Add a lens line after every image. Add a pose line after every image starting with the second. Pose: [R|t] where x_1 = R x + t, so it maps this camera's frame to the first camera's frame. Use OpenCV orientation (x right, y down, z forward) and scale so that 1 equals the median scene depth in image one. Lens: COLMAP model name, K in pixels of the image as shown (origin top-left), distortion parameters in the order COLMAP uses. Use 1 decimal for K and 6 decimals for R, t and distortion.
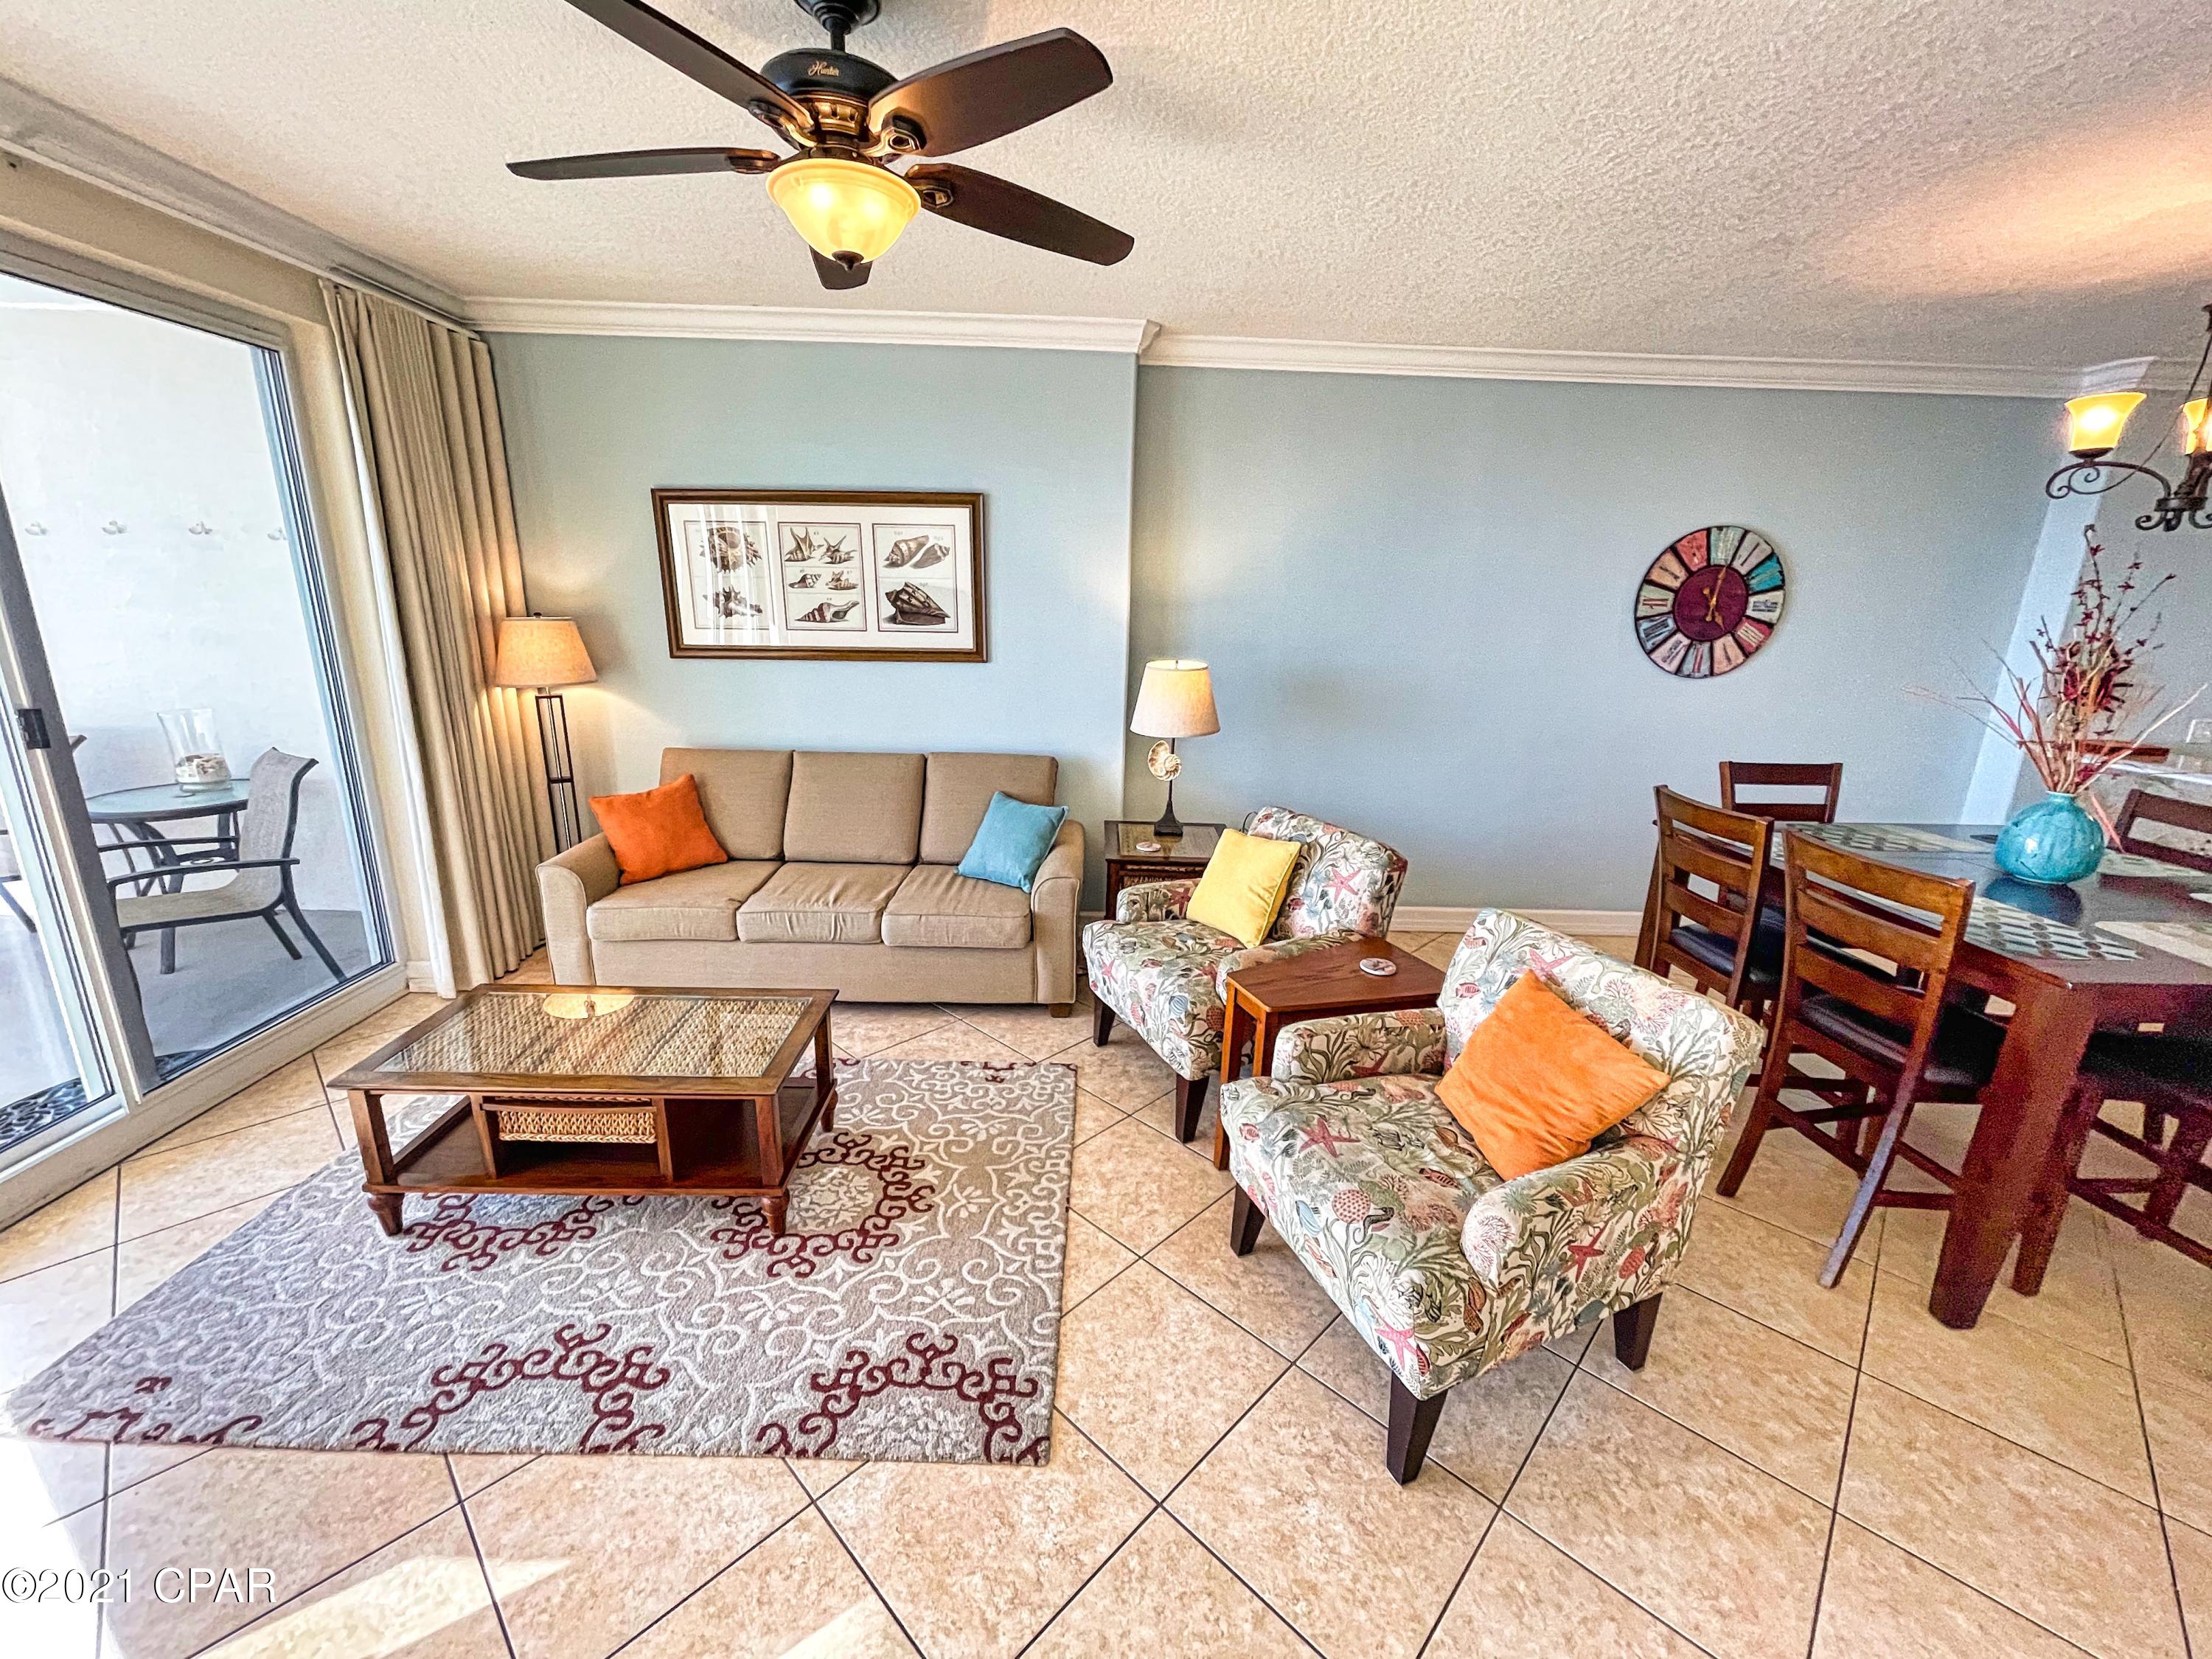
lens RADIAL K [[890.7, 0, 1107.1], [0, 890.7, 831.5], [0, 0, 1]] dist [-0.005805, 0.001898]
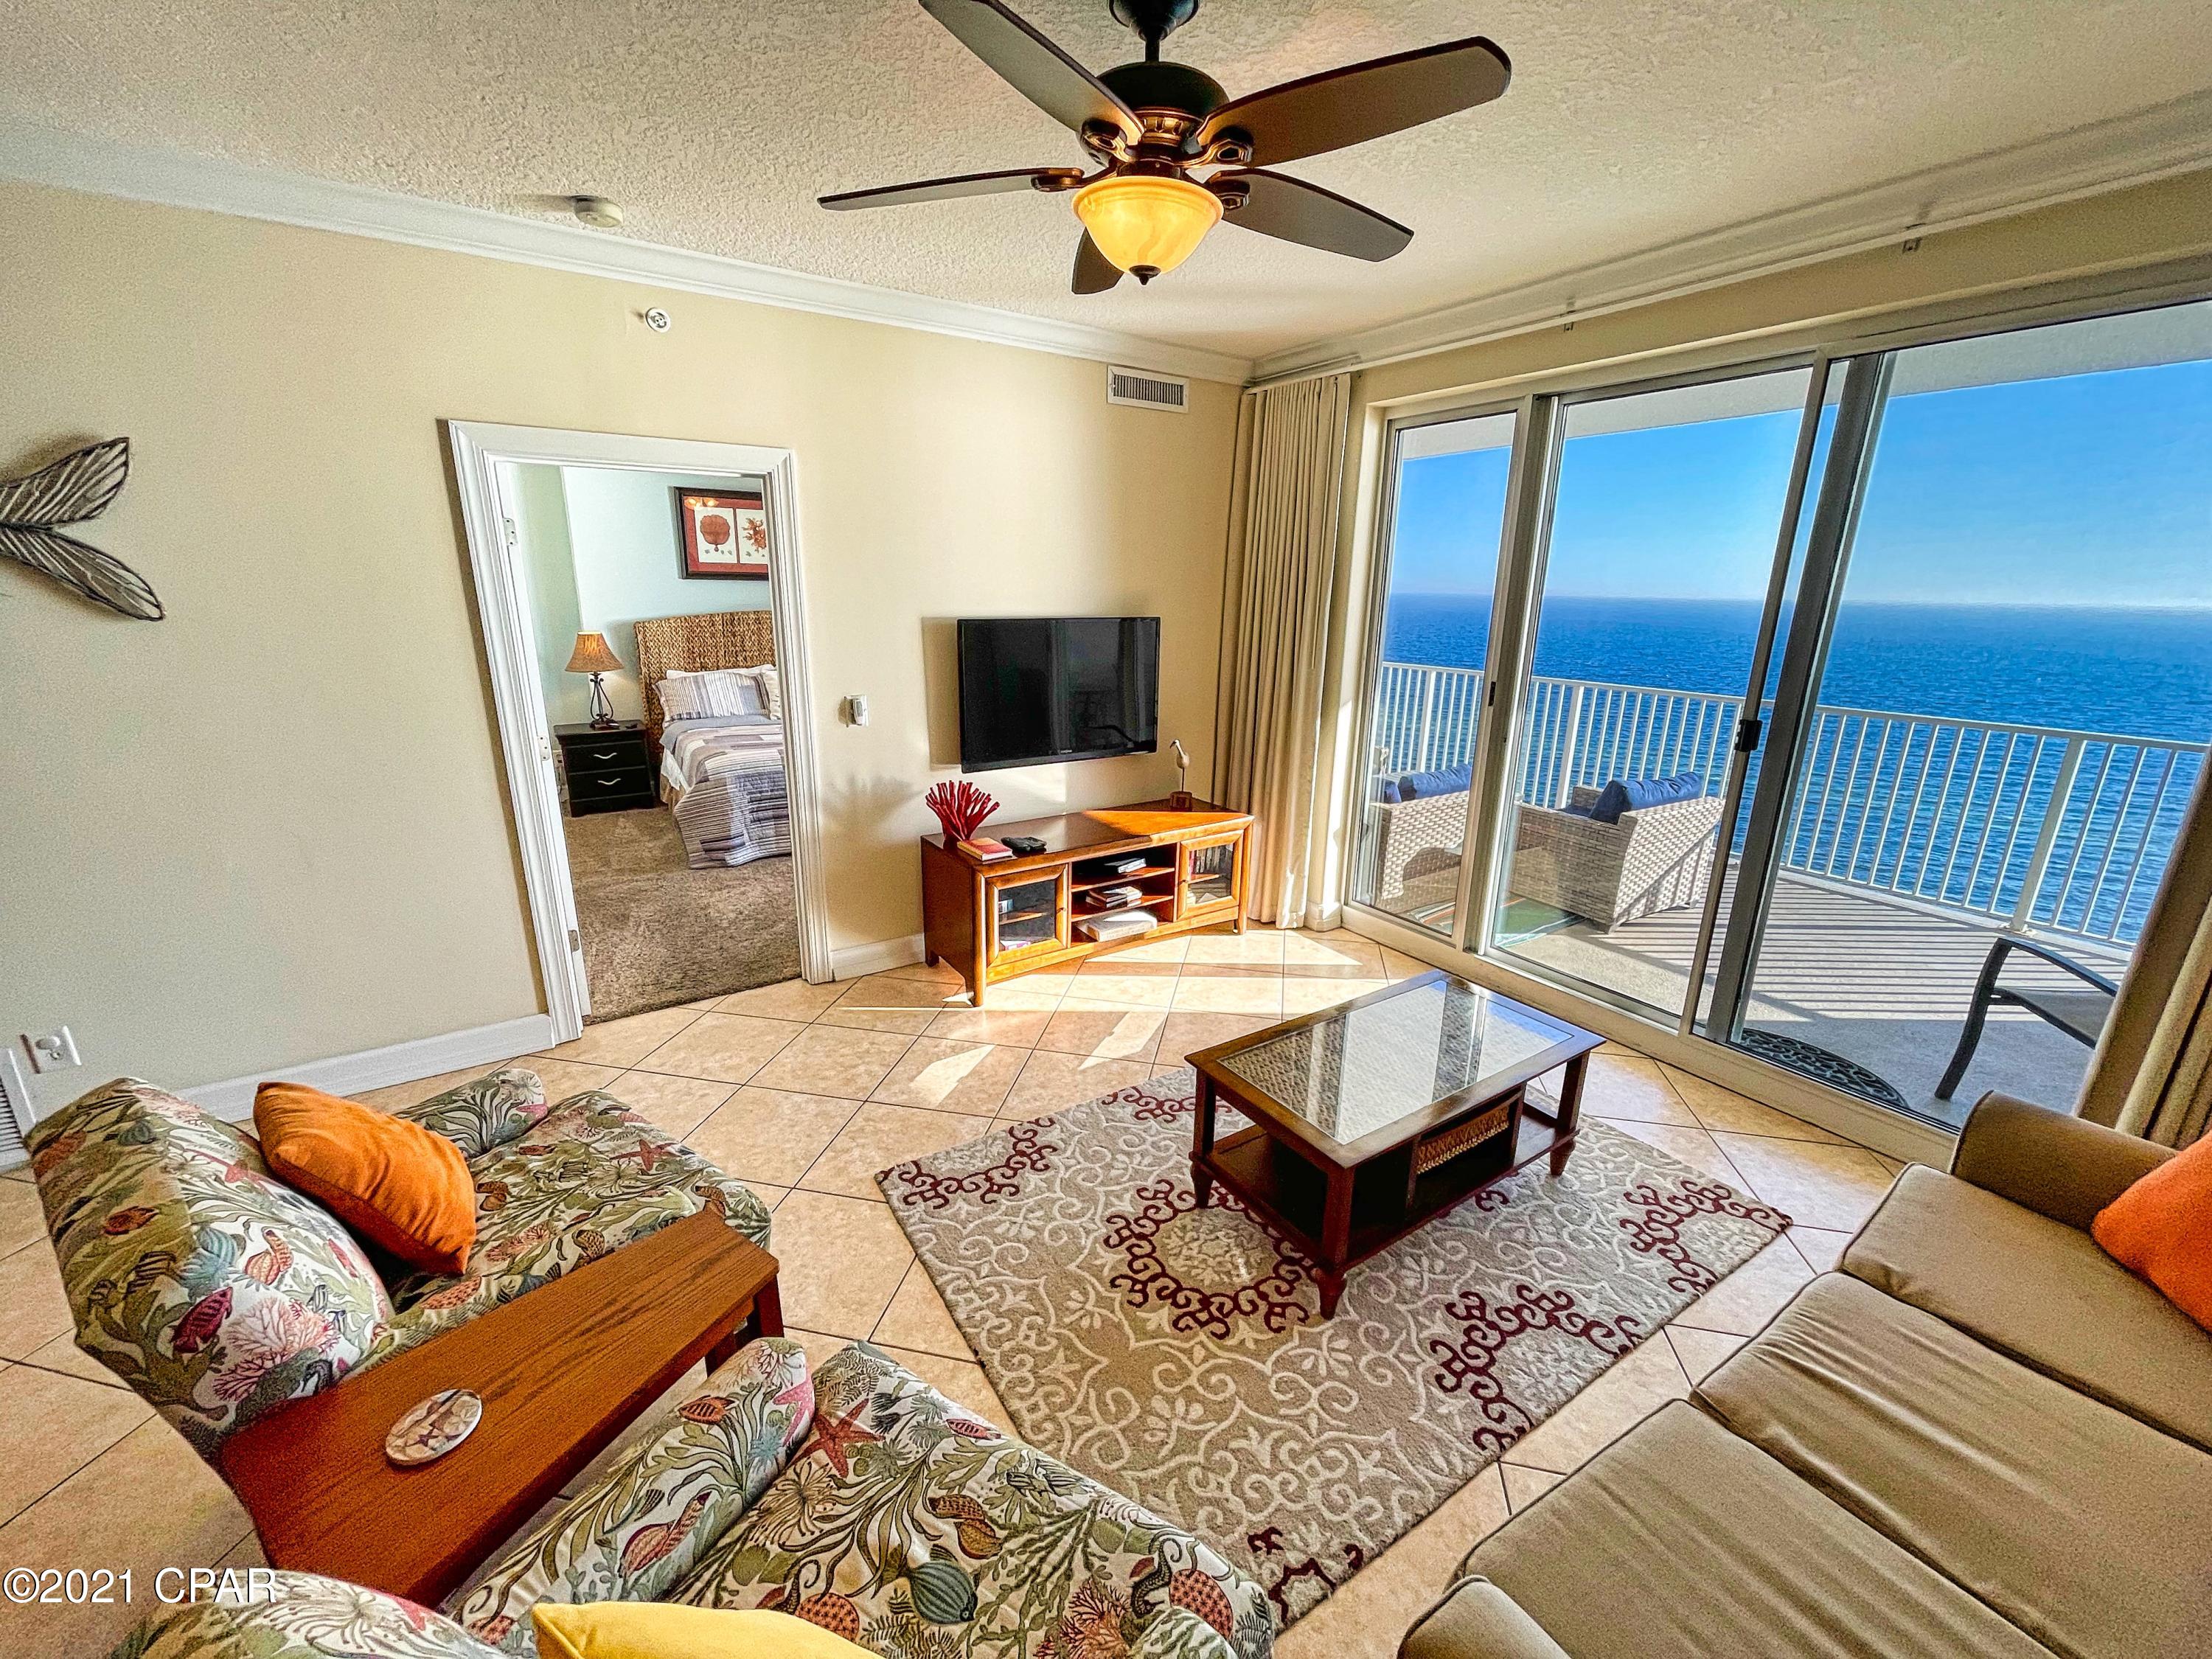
lens RADIAL K [[890.7, 0, 1106.5], [0, 890.7, 825.7], [0, 0, 1]] dist [-0.005805, 0.001898]
pose [[-0.846249, 0.105252, -0.522288, 0.146015], [-0.168343, 0.877251, 0.449545, -0.249622], [0.505493, 0.468351, -0.724655, 0.901414]]
